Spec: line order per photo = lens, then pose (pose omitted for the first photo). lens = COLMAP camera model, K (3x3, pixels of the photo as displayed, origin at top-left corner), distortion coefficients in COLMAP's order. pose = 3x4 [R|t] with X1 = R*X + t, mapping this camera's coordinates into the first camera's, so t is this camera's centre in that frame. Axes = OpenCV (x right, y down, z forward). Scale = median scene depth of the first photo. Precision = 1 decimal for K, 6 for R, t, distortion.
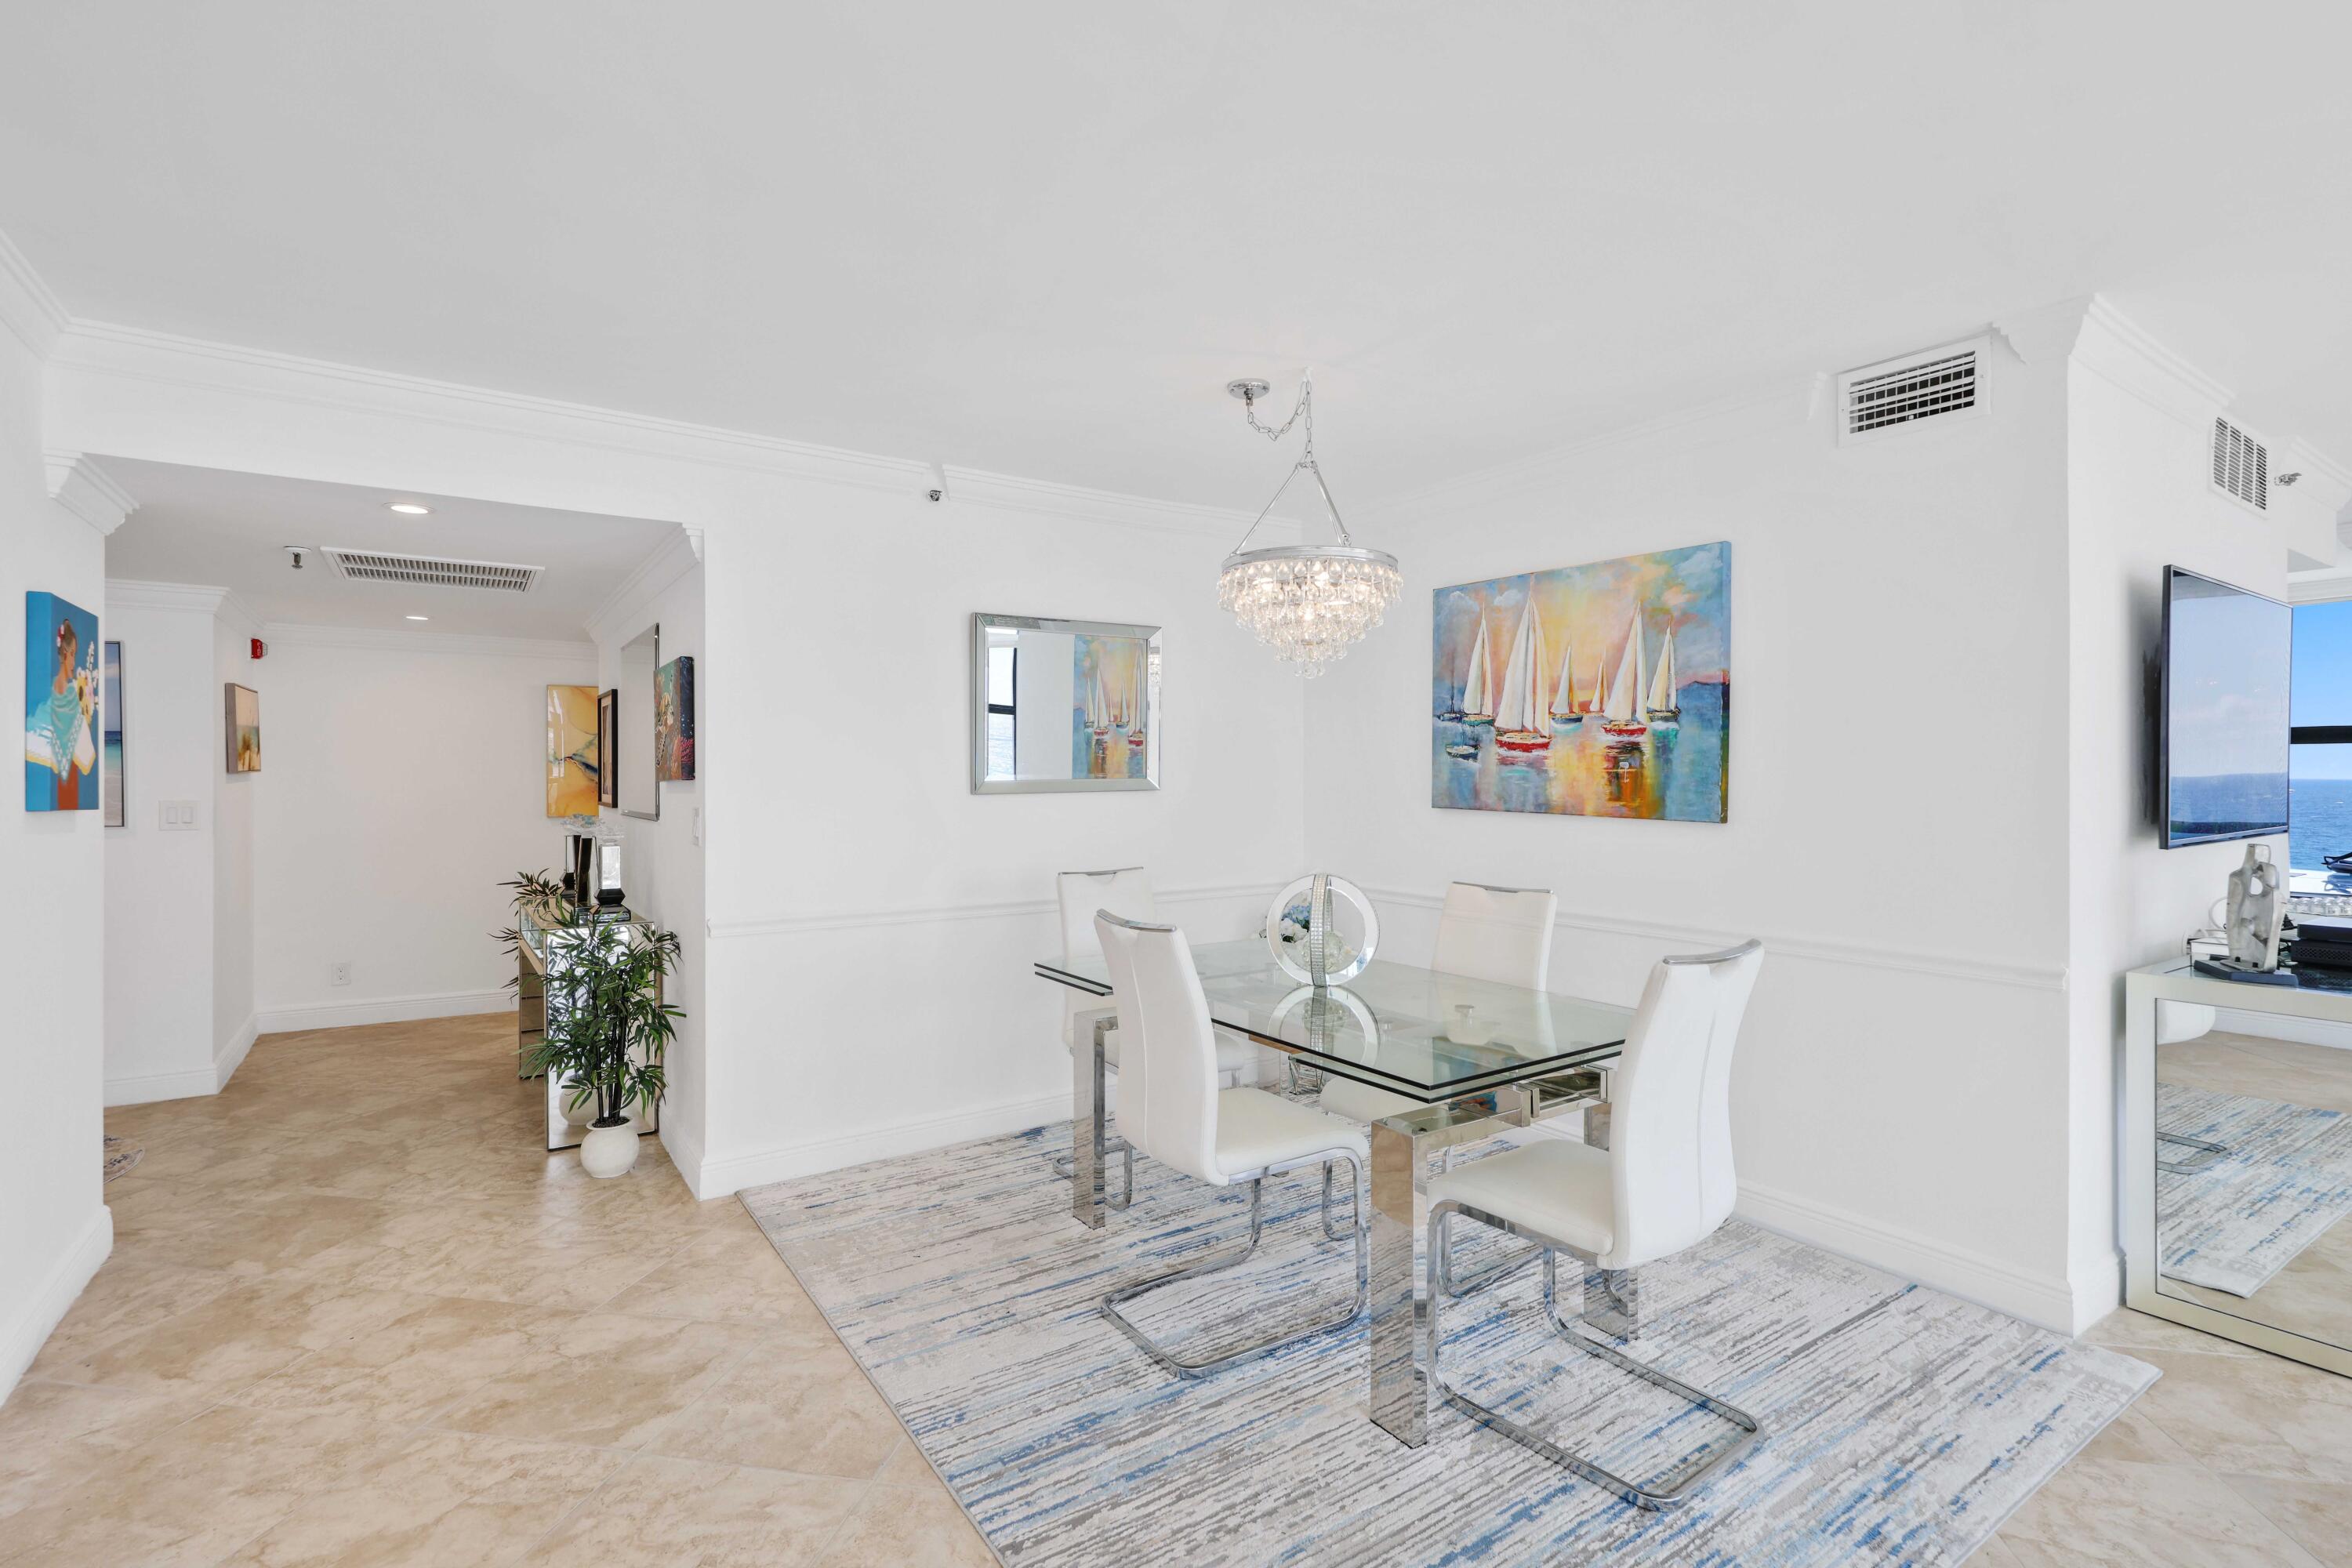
lens RADIAL K [[1085.6, 0, 1172.1], [0, 1085.6, 780.6], [0, 0, 1]] dist [0.005661, -0.002115]
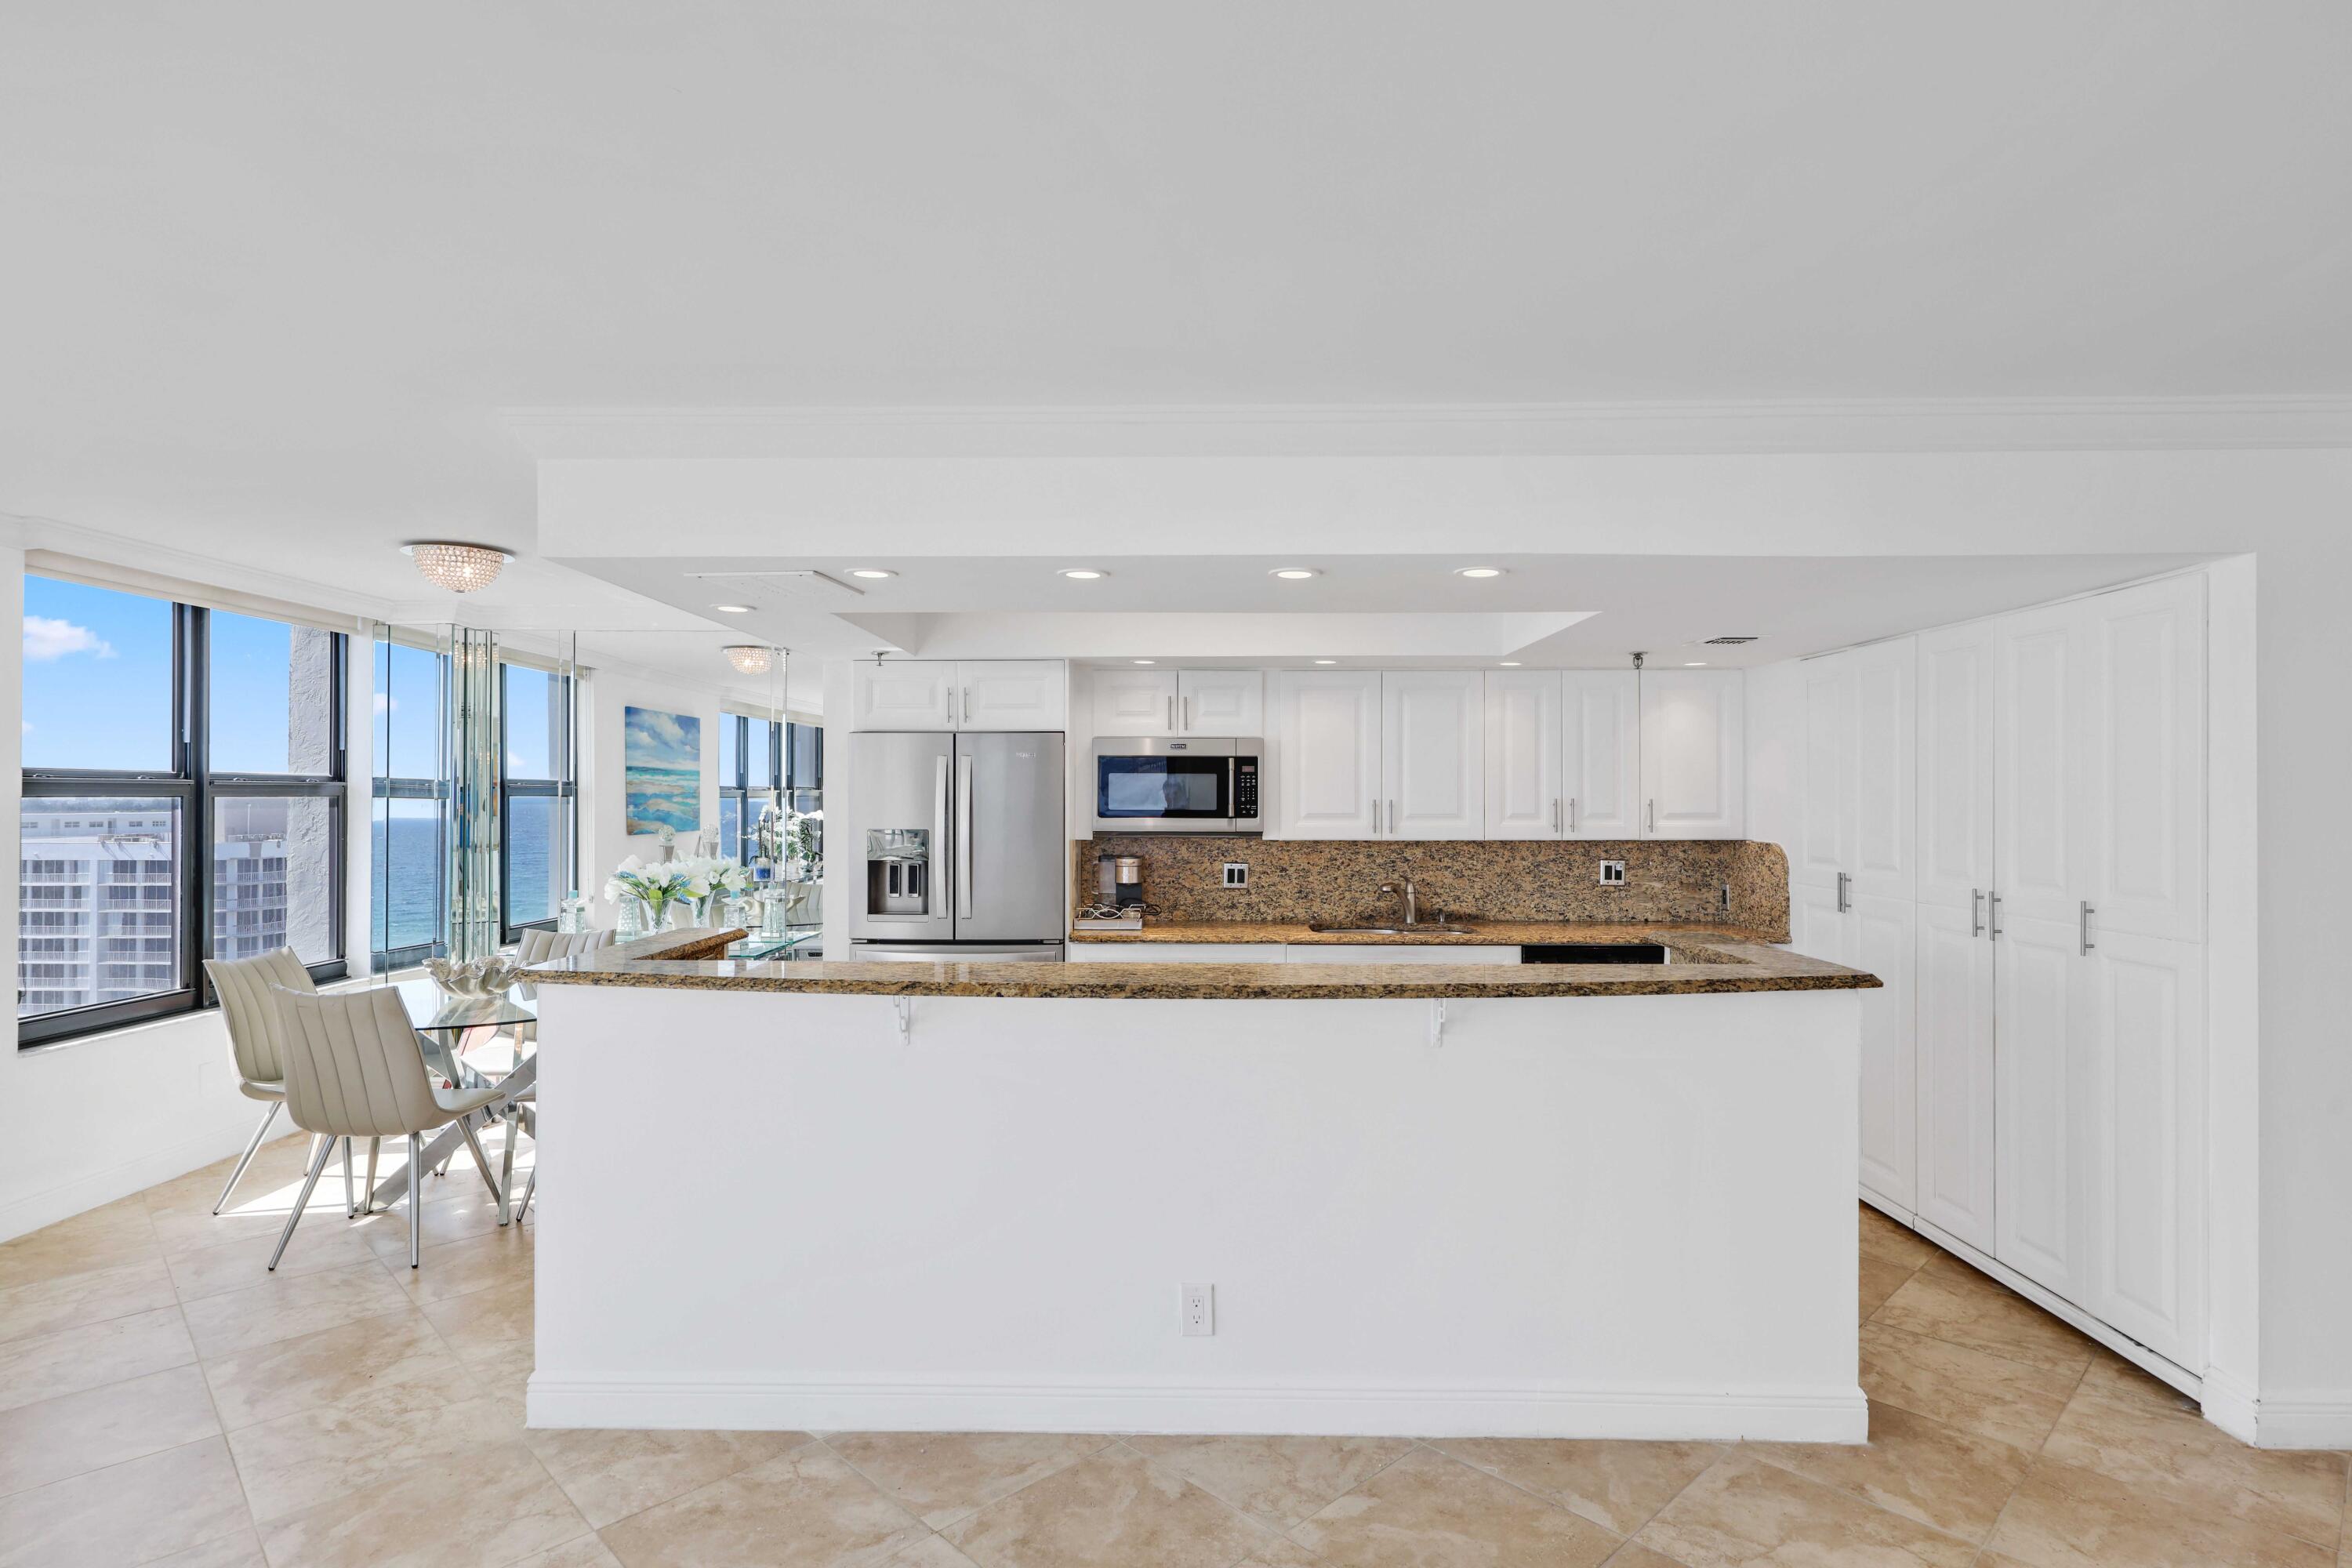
lens RADIAL K [[1205.9, 0, 1172.7], [0, 1205.9, 789.8], [0, 0, 1]] dist [0.002939, -0.002561]
pose [[-0.576114, -0.002323, -0.817366, 0.384500], [0.000886, 0.999994, -0.003466, -0.056110], [0.817369, -0.002721, -0.576109, 0.538766]]
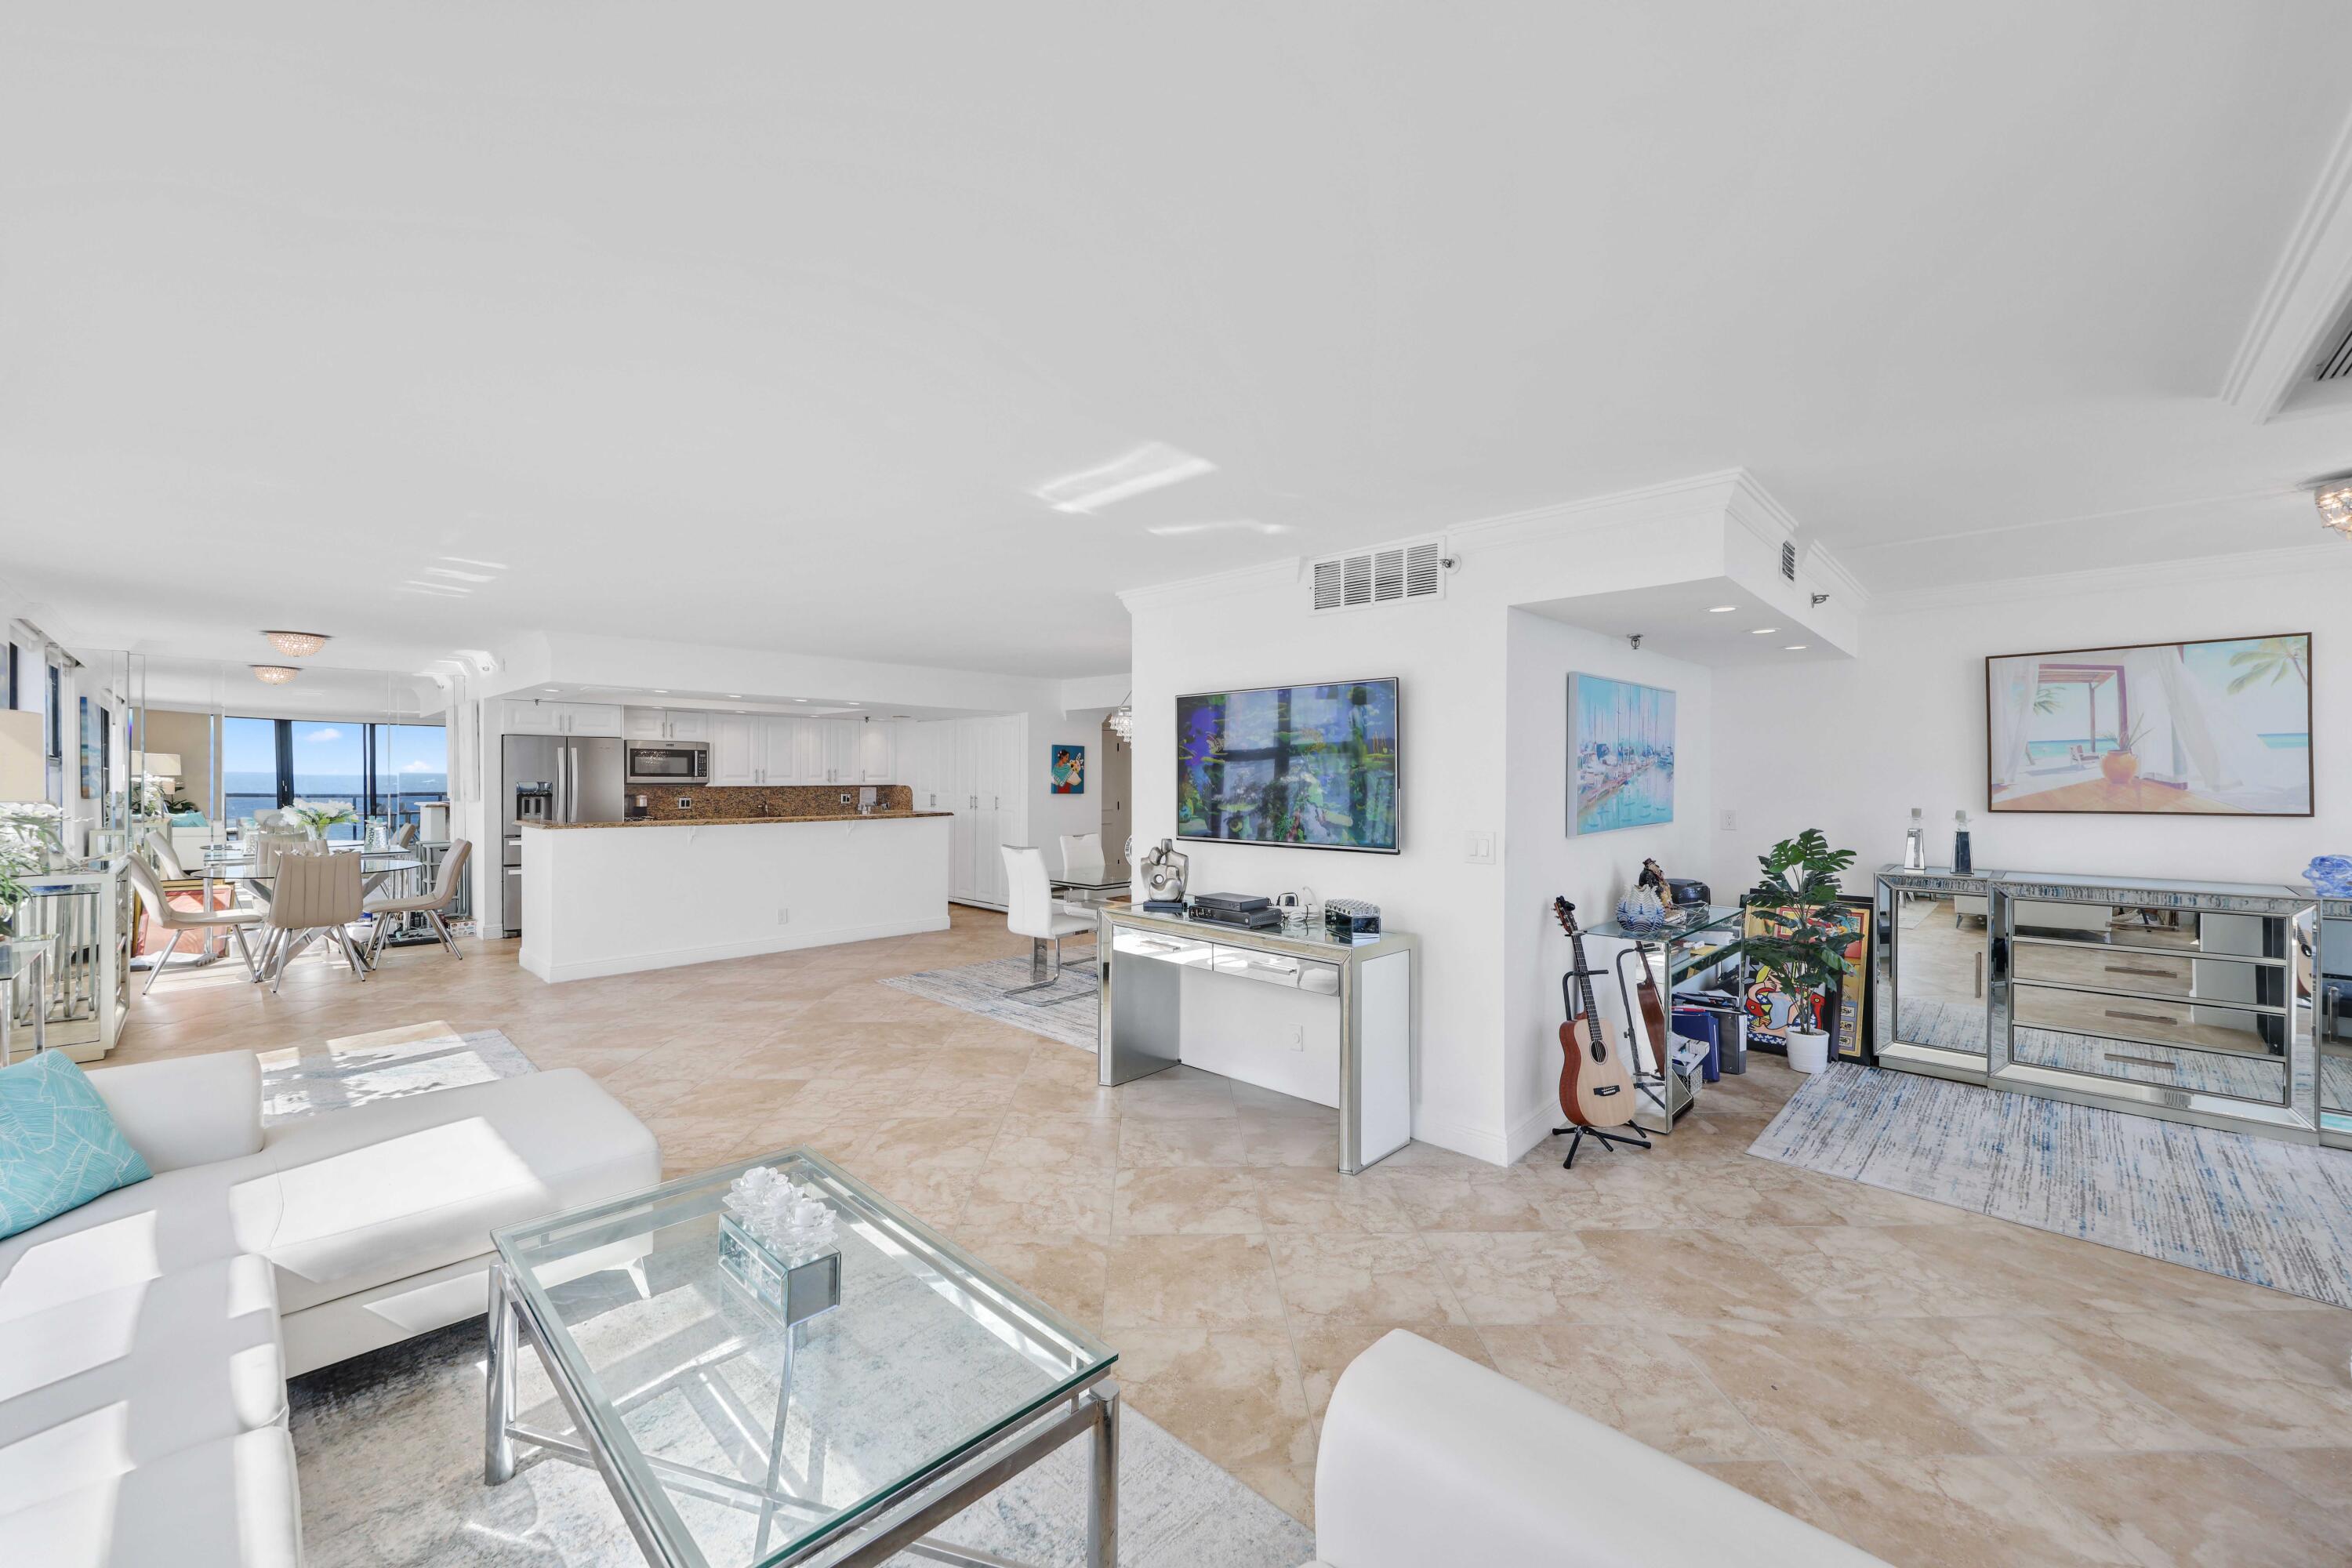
lens RADIAL K [[921.9, 0, 1179.6], [0, 921.9, 777.1], [0, 0, 1]] dist [-0.000096, 0.000454]
pose [[0.210809, 0.007260, -0.977500, 2.069322], [-0.006106, 0.999963, 0.006110, -0.048858], [0.977508, 0.004681, 0.210845, 0.533100]]
